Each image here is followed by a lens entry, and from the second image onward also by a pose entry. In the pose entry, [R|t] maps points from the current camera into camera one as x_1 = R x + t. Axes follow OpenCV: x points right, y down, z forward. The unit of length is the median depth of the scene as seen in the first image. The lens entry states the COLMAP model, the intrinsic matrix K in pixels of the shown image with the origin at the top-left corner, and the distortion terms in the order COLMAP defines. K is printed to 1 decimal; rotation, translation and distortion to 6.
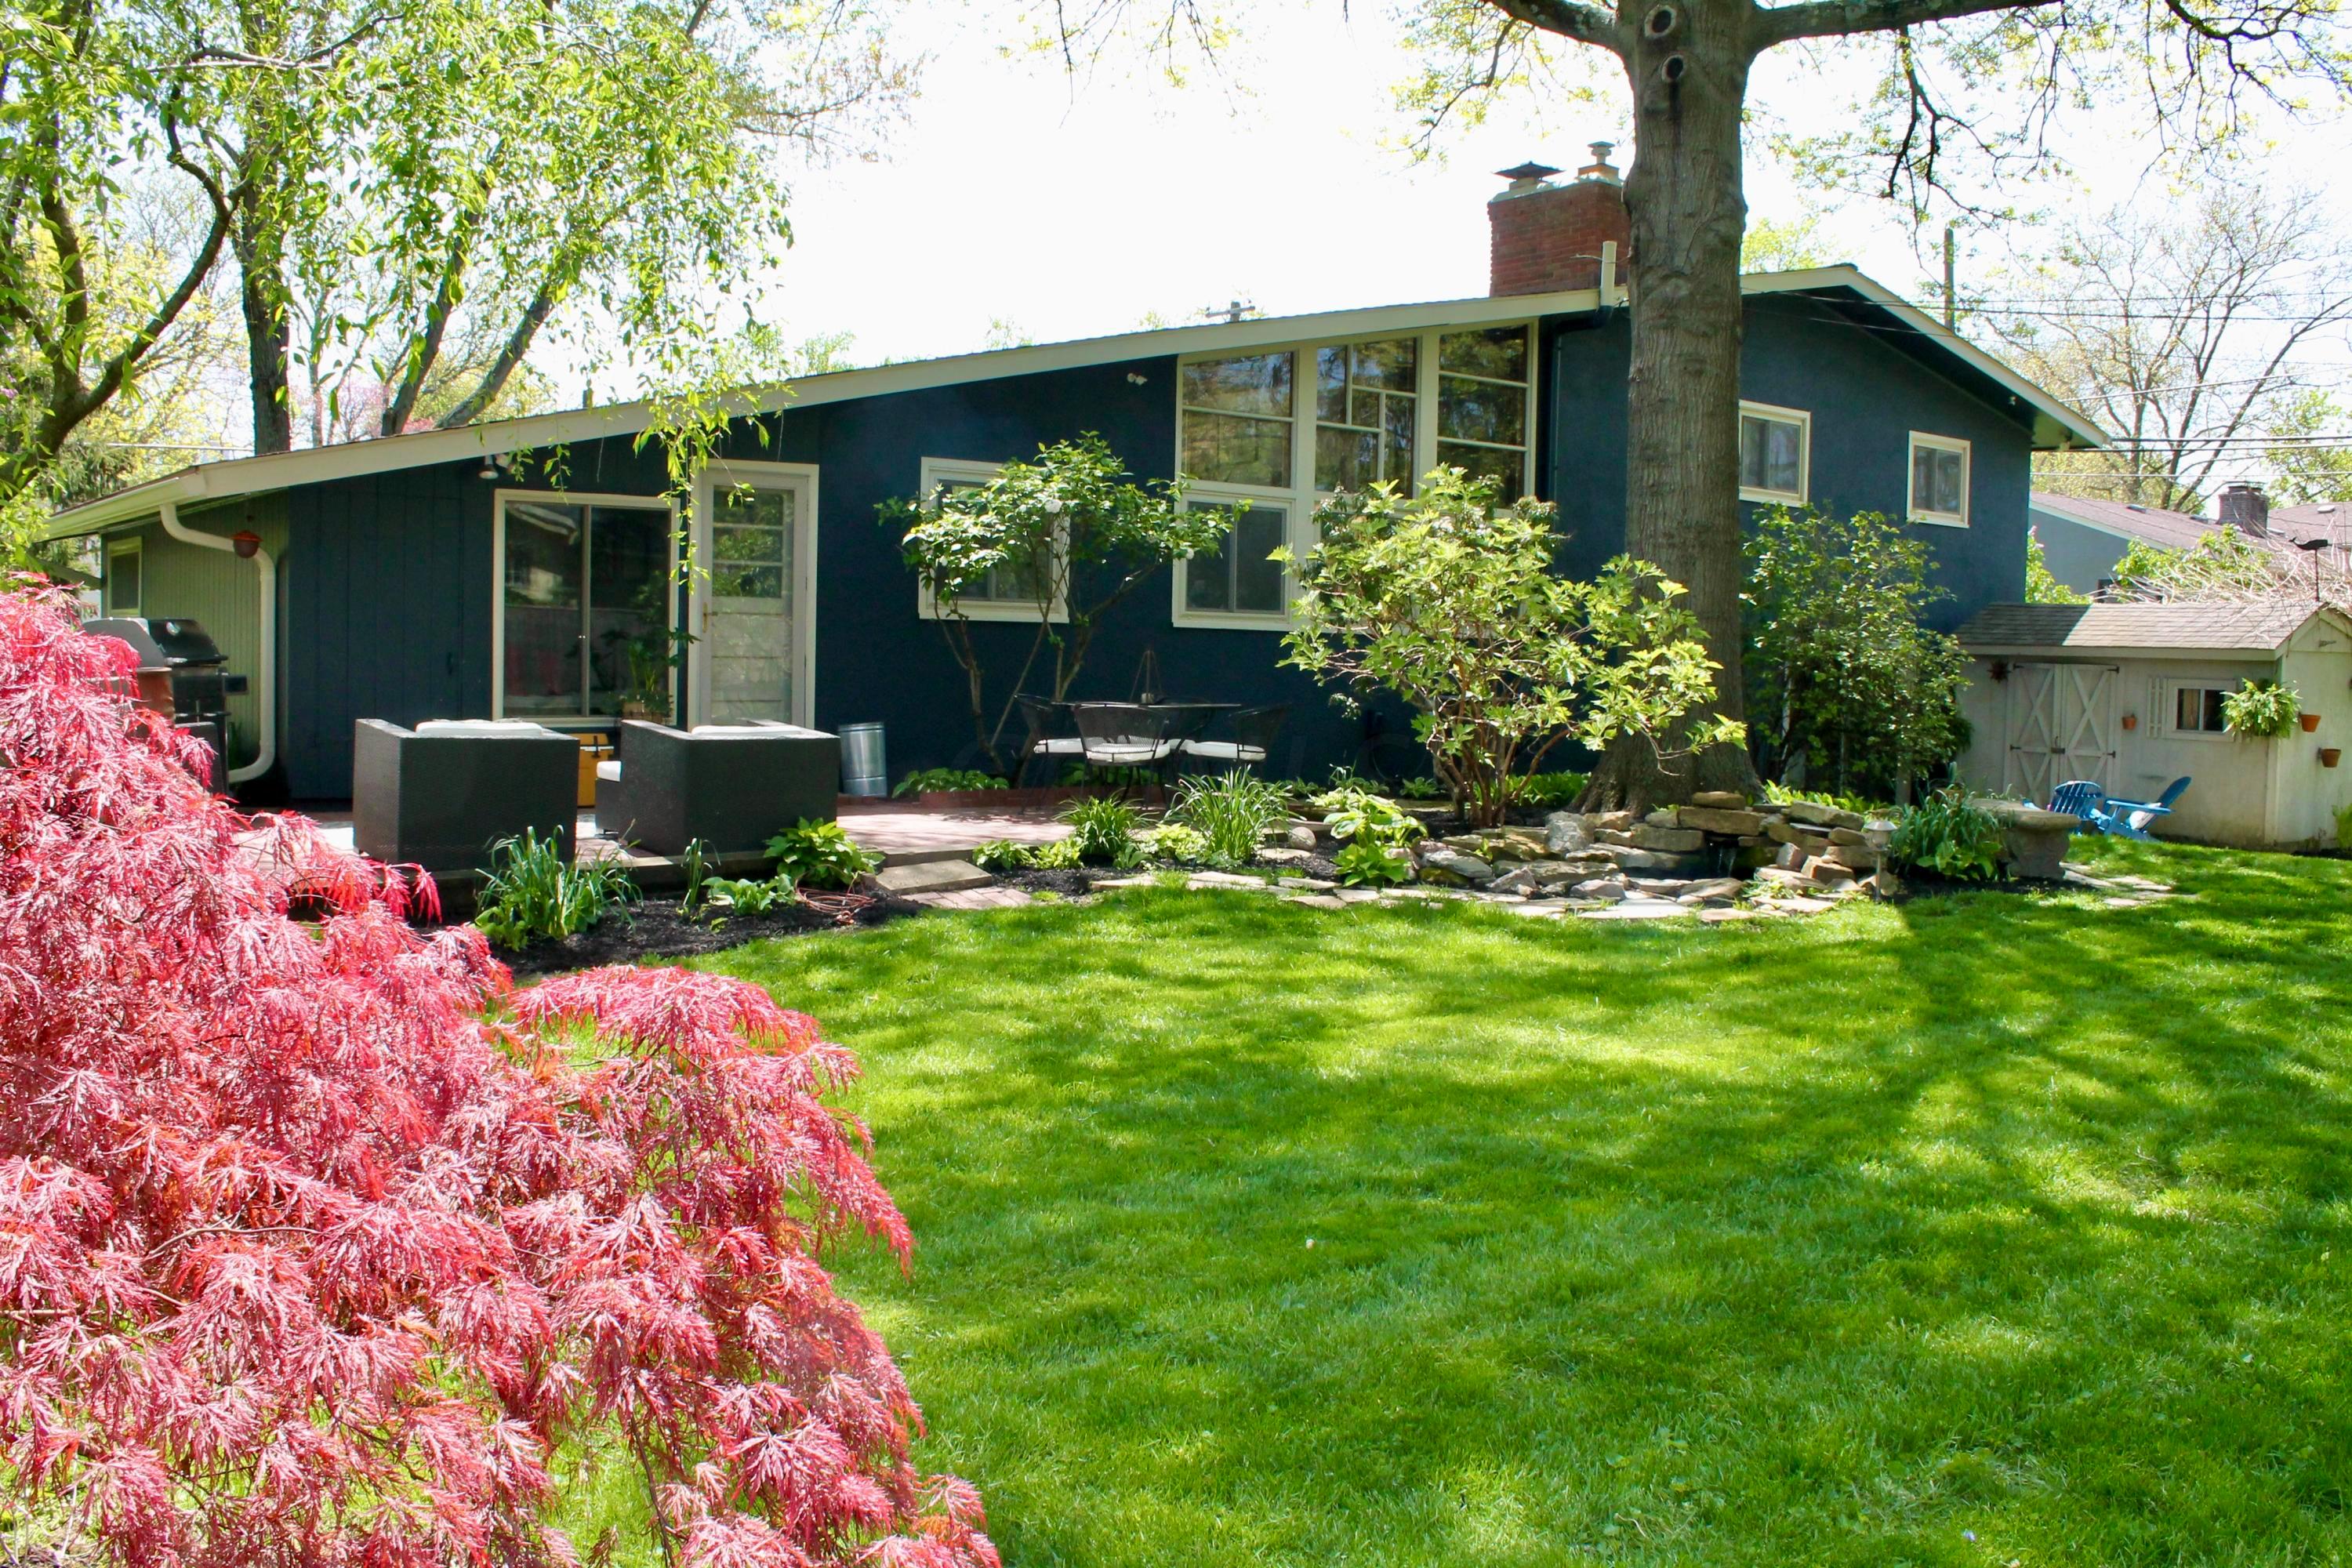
lens RADIAL K [[2032.2, 0, 1172.5], [0, 2032.2, 783.9], [0, 0, 1]] dist [-0.156671, 0.138823]
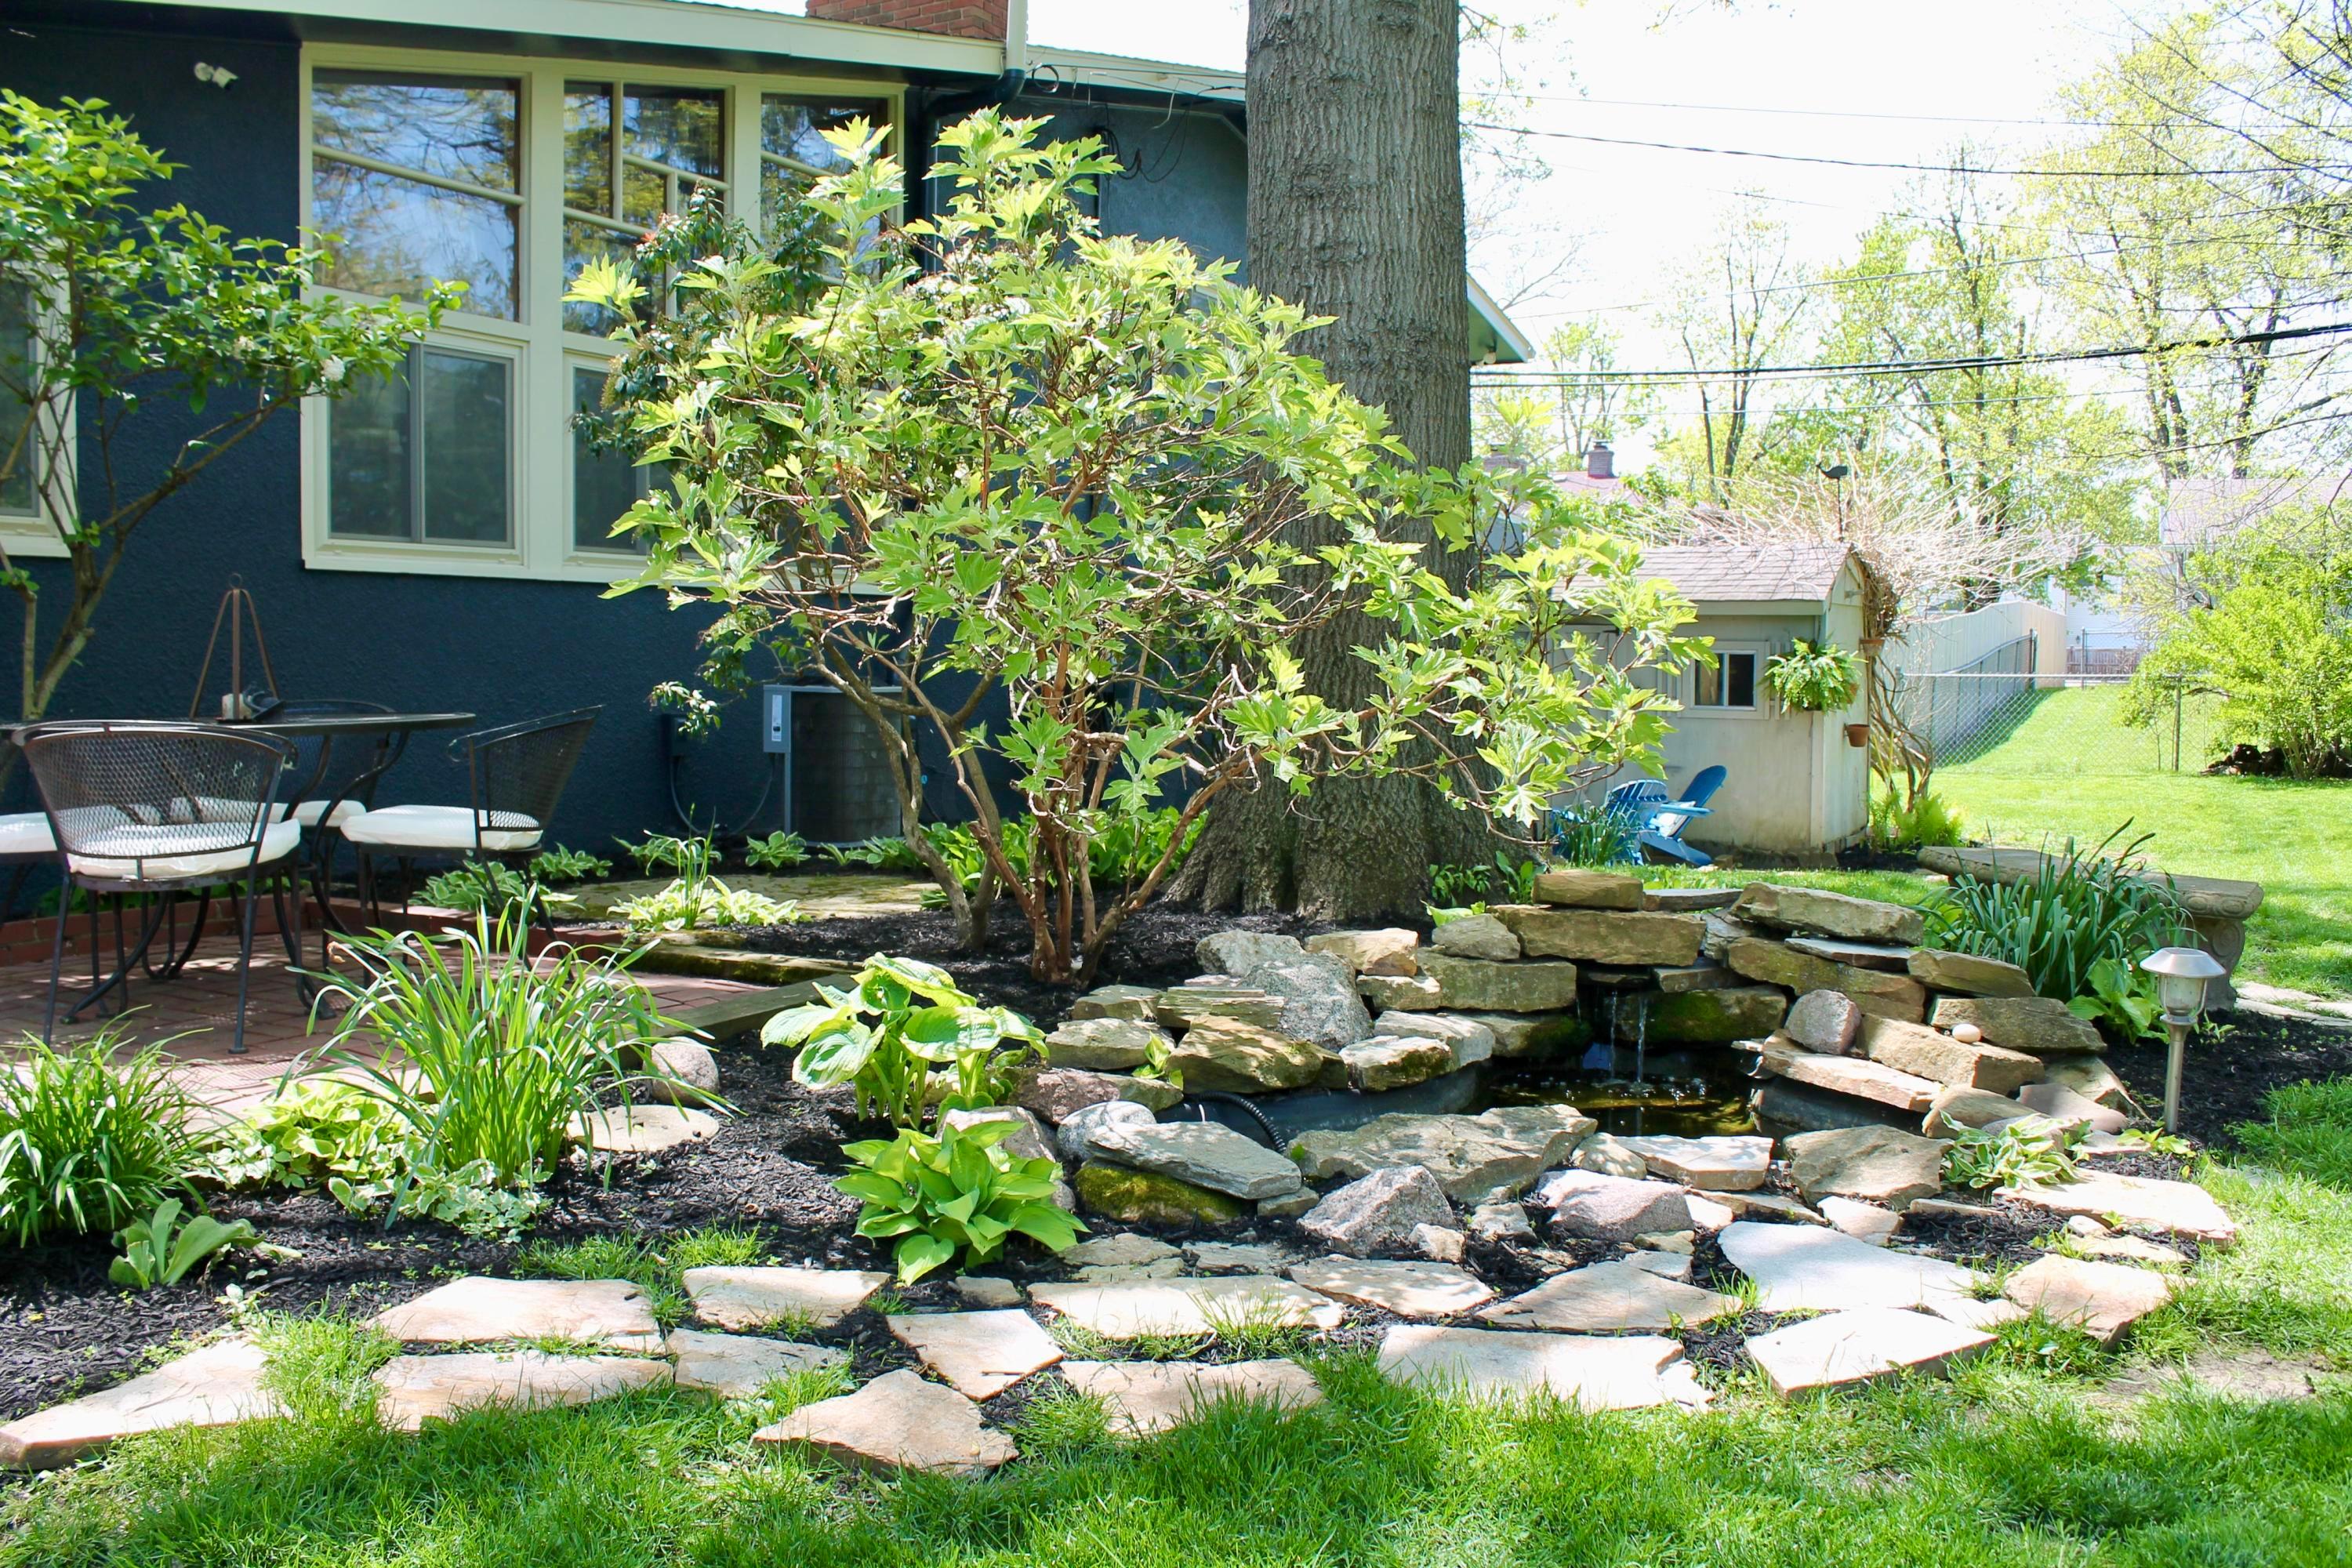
lens RADIAL K [[2032.2, 0, 1183.8], [0, 2032.2, 774.2], [0, 0, 1]] dist [-0.156671, 0.138823]
pose [[0.915937, -0.040355, 0.399289, 0.002870], [0.040880, 0.999138, 0.007204, -0.023968], [-0.399235, 0.009724, 0.916797, 0.571139]]
